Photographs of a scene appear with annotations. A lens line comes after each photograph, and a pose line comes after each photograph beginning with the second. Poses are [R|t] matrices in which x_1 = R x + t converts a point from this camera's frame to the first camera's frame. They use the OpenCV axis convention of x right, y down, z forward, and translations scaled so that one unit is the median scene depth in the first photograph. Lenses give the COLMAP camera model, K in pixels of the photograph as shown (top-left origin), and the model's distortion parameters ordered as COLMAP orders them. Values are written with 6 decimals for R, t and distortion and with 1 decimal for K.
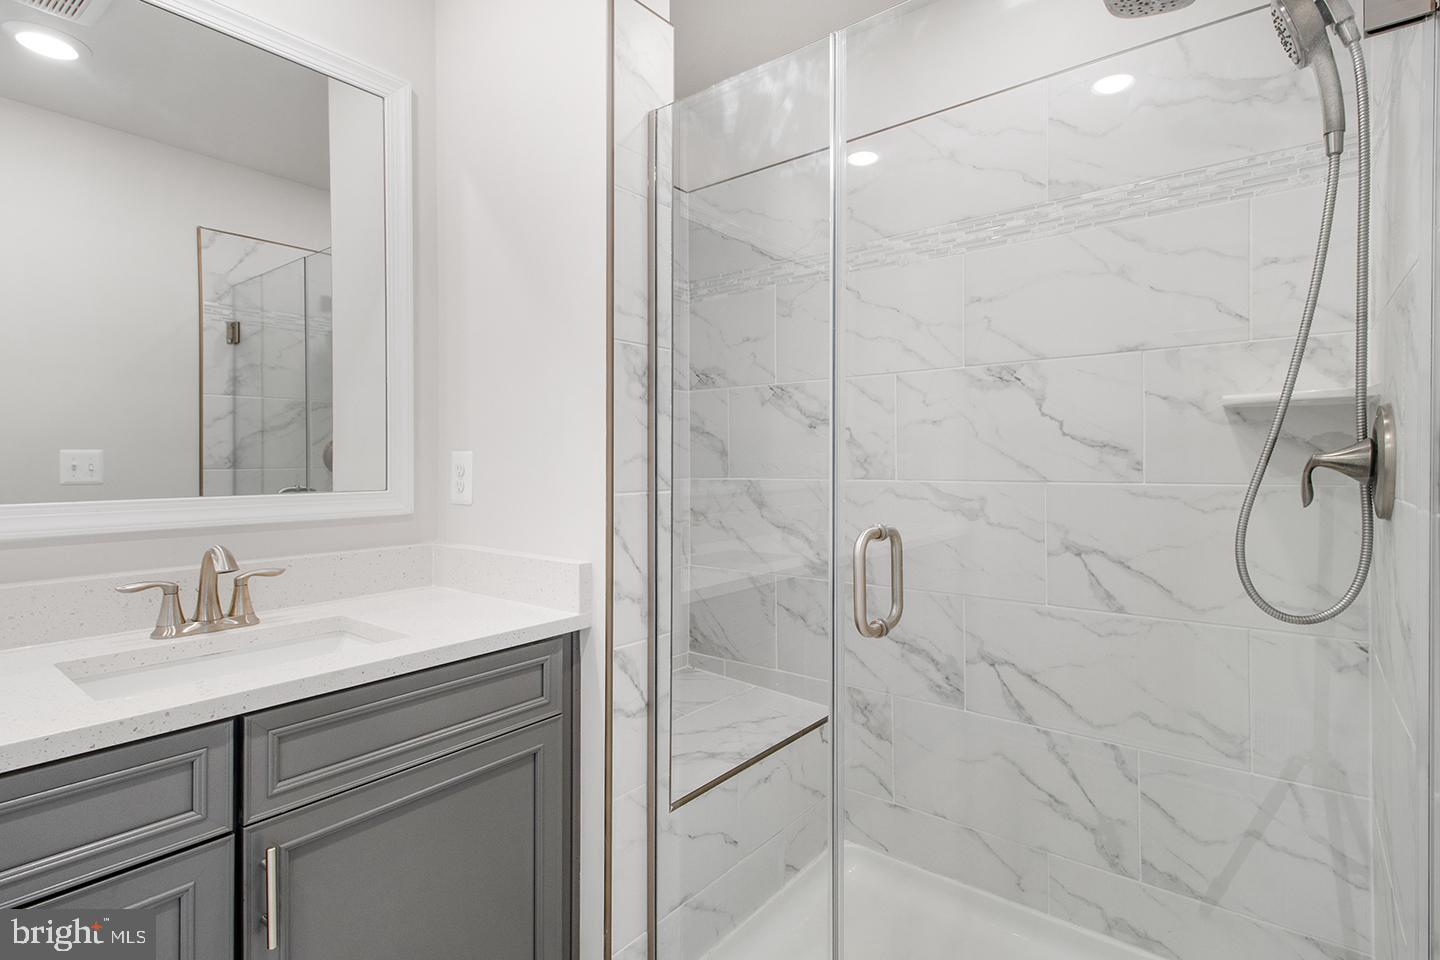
lens RADIAL K [[697.9, 0, 745.1], [0, 697.9, 459.8], [0, 0, 1]] dist [0.024414, -0.010369]
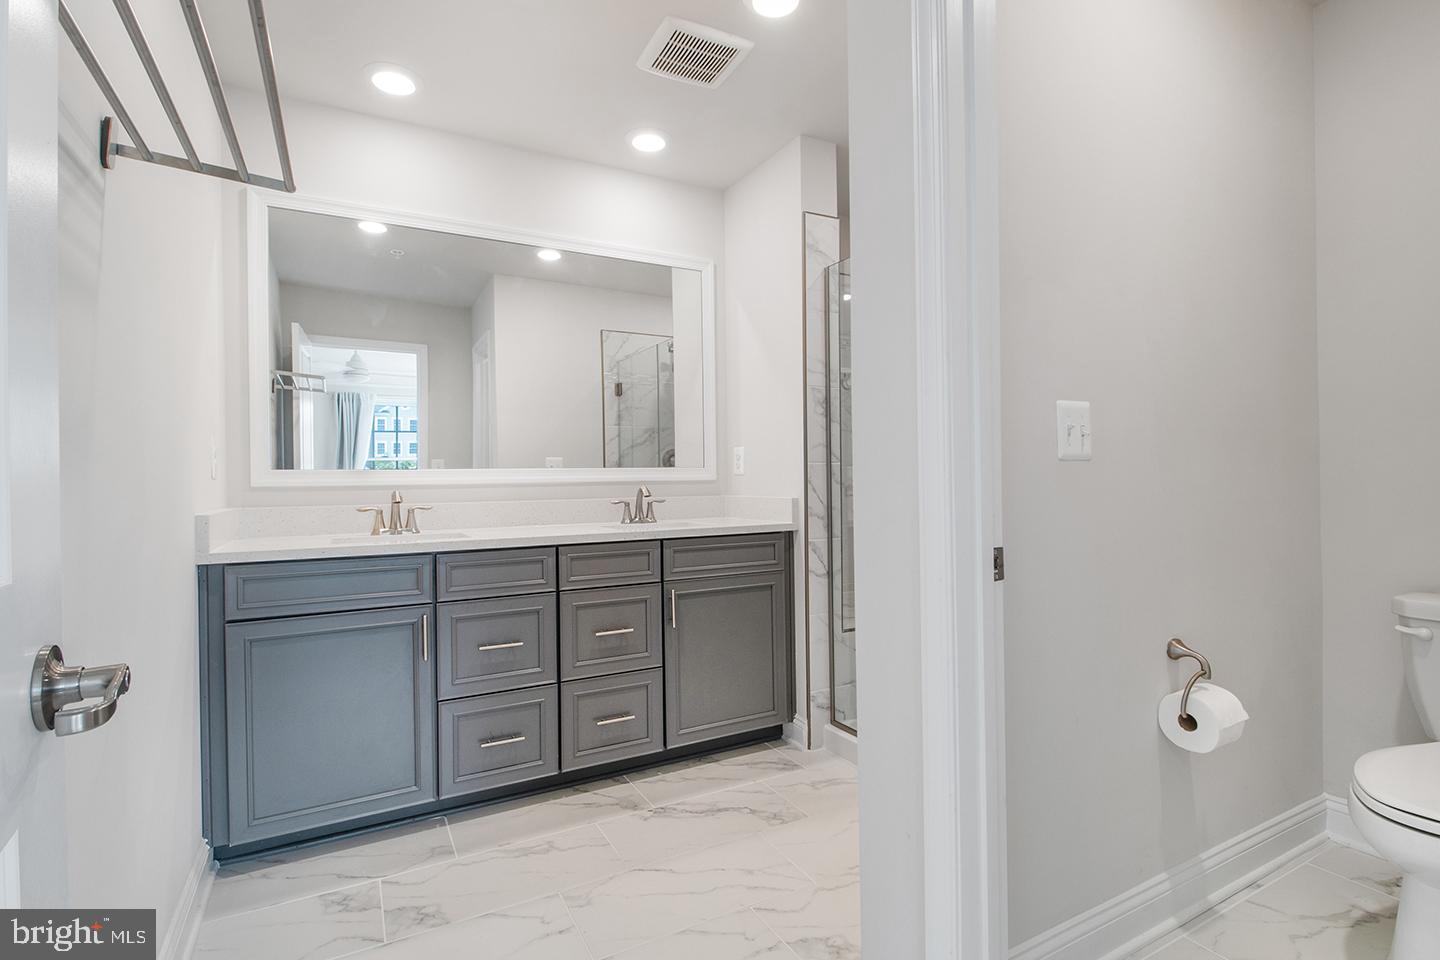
lens RADIAL K [[697.9, 0, 730.5], [0, 697.9, 487.3], [0, 0, 1]] dist [0.024414, -0.010369]
pose [[0.918290, -0.007949, -0.395828, 0.384435], [0.011487, 0.999912, 0.006569, 0.098768], [0.395741, -0.010579, 0.918301, -0.889488]]
